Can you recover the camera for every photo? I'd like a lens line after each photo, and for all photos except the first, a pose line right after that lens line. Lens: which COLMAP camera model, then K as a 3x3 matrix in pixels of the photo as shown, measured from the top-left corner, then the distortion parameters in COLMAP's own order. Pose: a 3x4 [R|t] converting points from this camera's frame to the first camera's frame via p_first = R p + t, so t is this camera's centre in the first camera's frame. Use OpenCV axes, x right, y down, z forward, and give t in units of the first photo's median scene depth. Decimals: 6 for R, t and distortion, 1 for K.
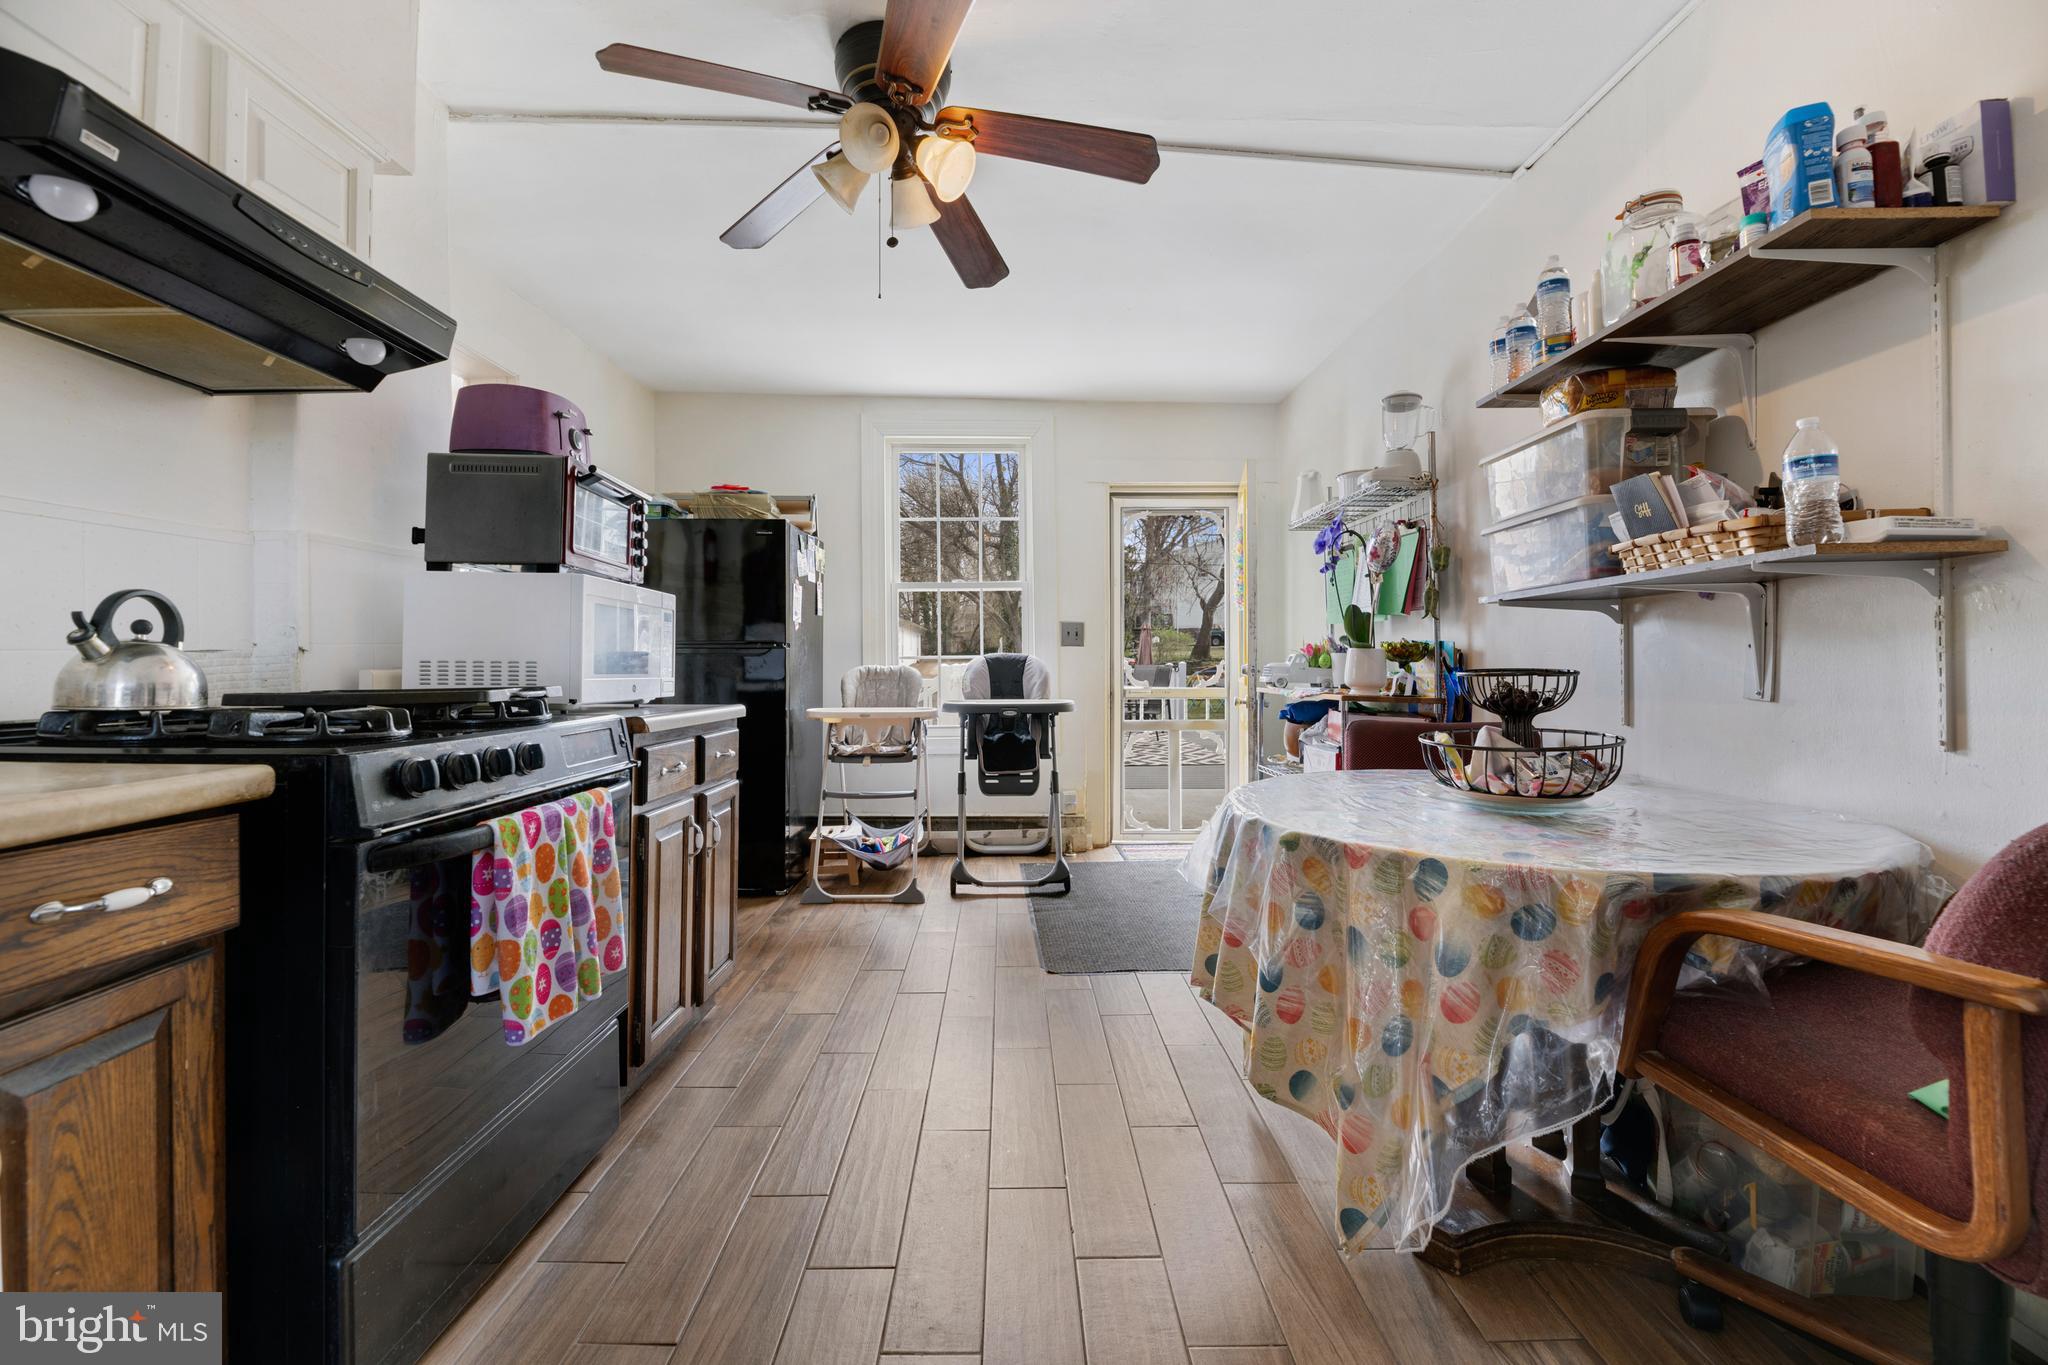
lens RADIAL K [[845.0, 0, 1024.0], [0, 845.0, 663.7], [0, 0, 1]] dist [-0.003713, -0.003134]
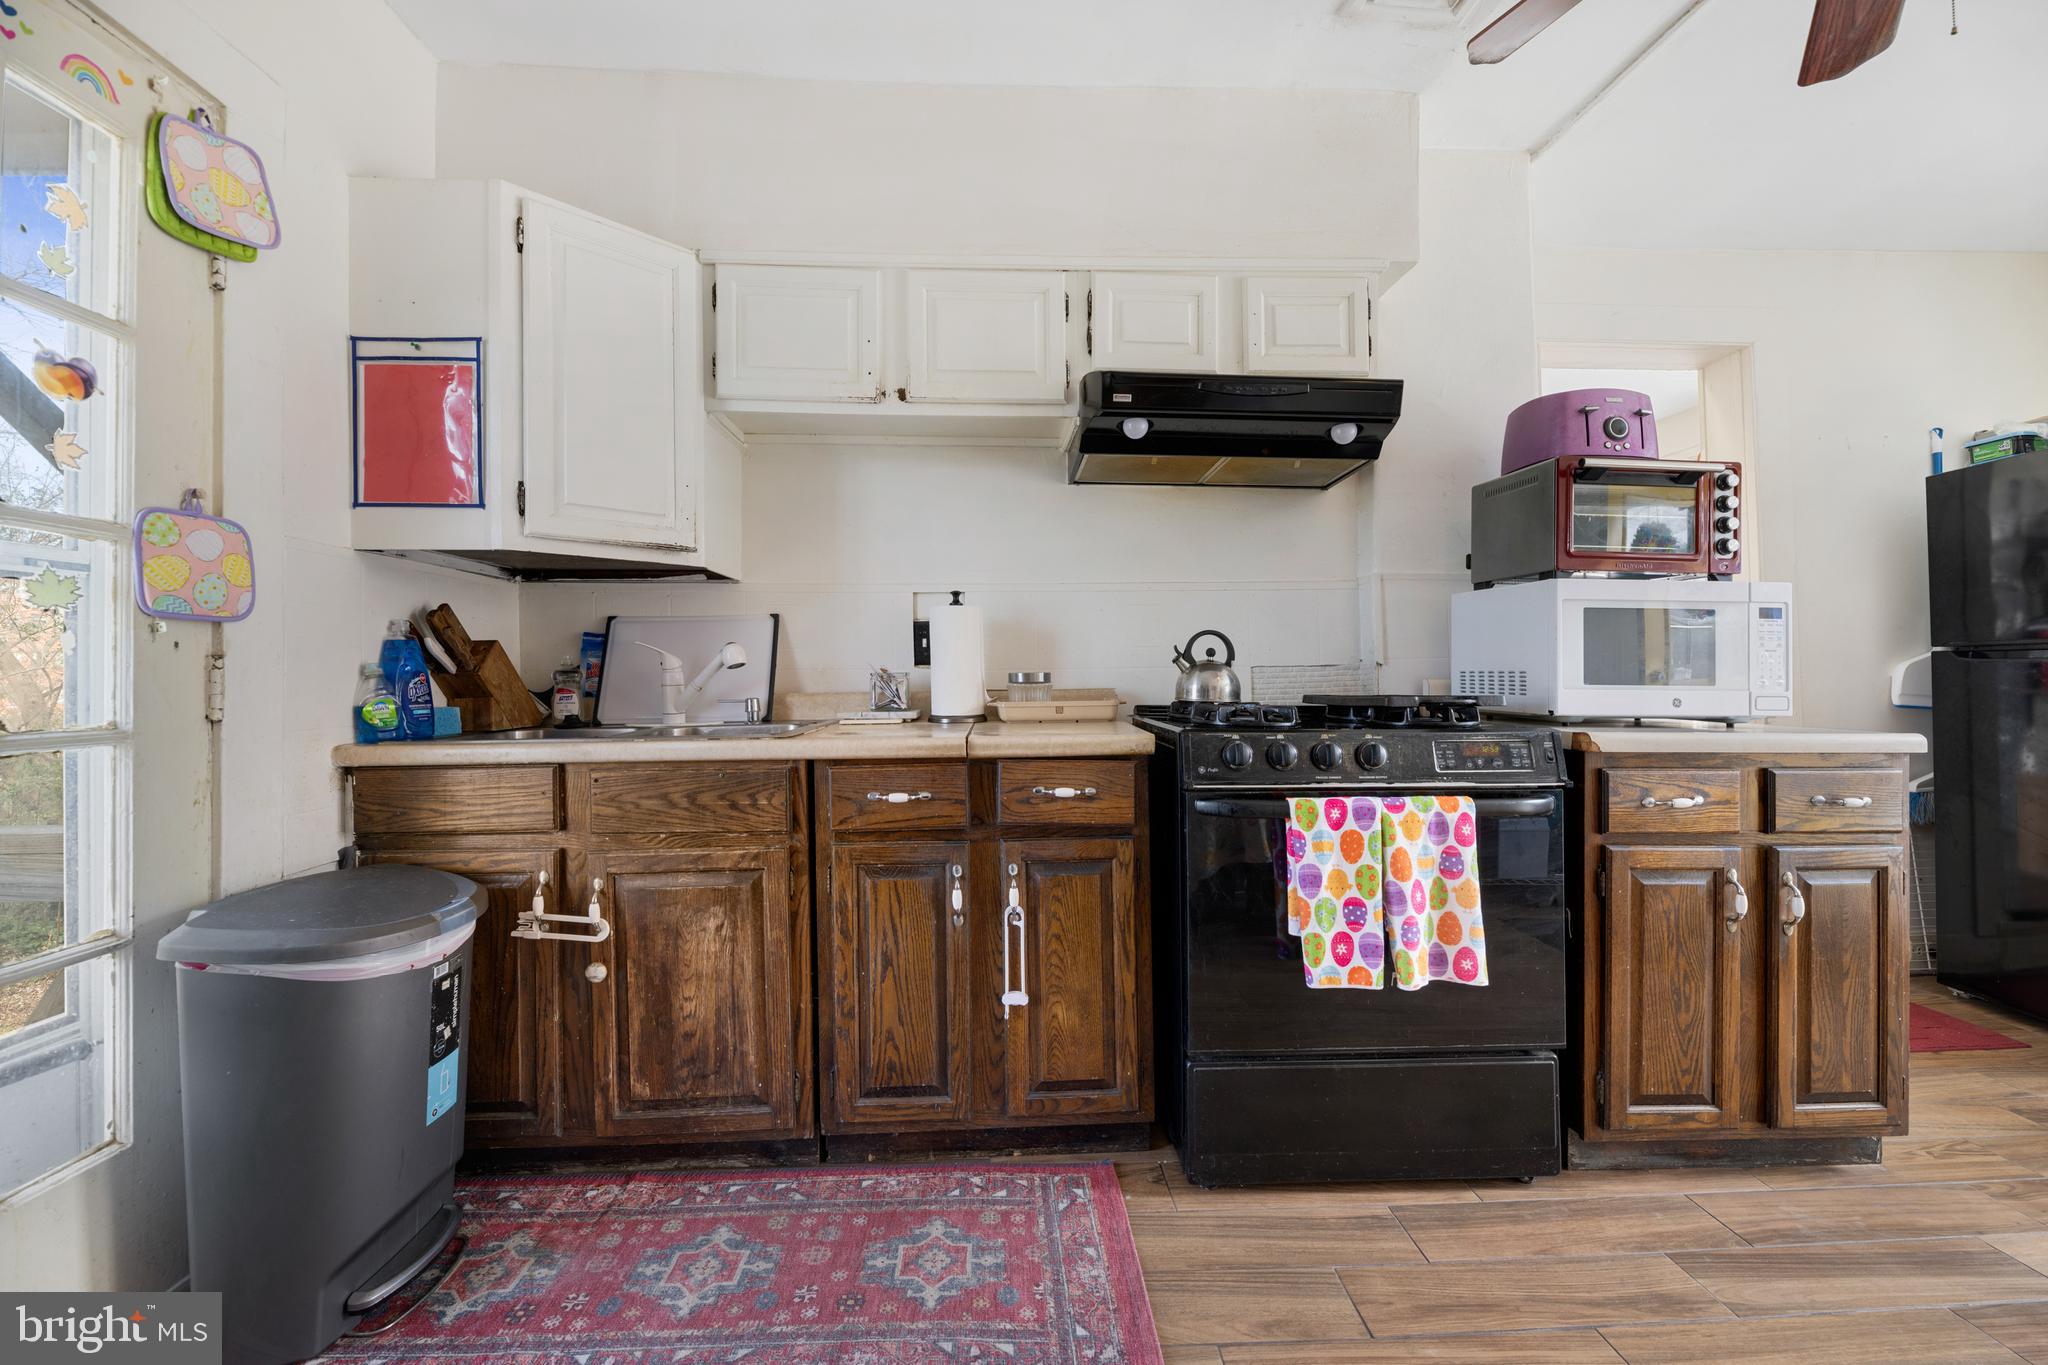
lens RADIAL K [[845.0, 0, 1027.1], [0, 845.0, 681.1], [0, 0, 1]] dist [-0.003713, -0.003134]
pose [[0.027706, 0.003956, -0.999608, 0.590856], [0.001182, 0.999991, 0.003991, 0.005515], [0.999615, -0.001292, 0.027701, 0.545411]]
